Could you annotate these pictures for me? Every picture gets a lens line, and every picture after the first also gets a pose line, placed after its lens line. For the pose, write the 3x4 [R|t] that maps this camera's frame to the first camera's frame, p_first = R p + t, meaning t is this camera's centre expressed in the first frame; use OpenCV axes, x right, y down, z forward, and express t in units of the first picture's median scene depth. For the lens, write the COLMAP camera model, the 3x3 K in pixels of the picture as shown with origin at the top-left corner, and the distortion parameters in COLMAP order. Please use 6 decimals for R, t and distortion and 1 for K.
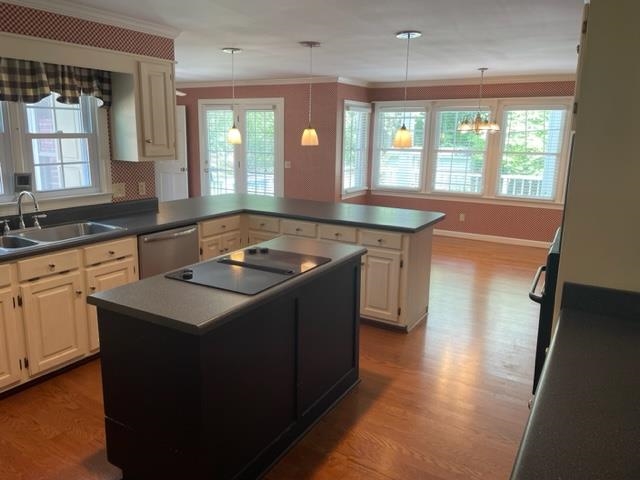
lens RADIAL K [[484.4, 0, 323.9], [0, 484.4, 222.5], [0, 0, 1]] dist [0.031272, -0.007352]
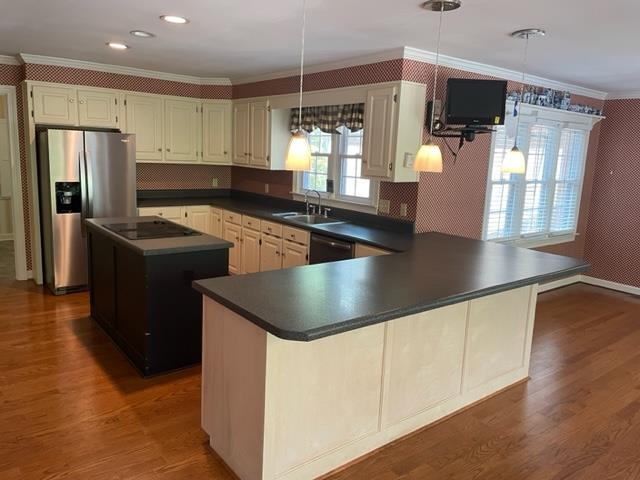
lens RADIAL K [[484.4, 0, 317.6], [0, 484.4, 233.1], [0, 0, 1]] dist [0.031272, -0.007352]
pose [[-0.384821, 0.122109, -0.914878, 0.679167], [-0.210488, 0.953481, 0.215798, -0.219338], [0.898670, 0.275615, -0.341217, 1.282523]]
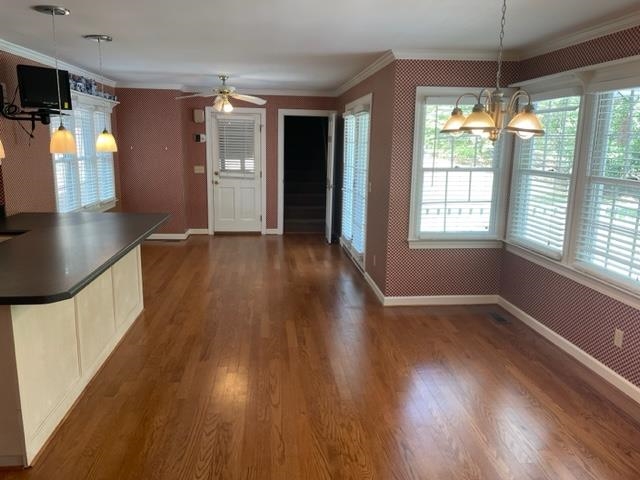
lens RADIAL K [[484.4, 0, 320.0], [0, 484.4, 240.3], [0, 0, 1]] dist [0.031272, -0.007352]
pose [[0.581557, 0.156054, -0.798397, 0.896663], [-0.152158, 0.984975, 0.081689, -0.175821], [0.799149, 0.073976, 0.596564, 1.021722]]
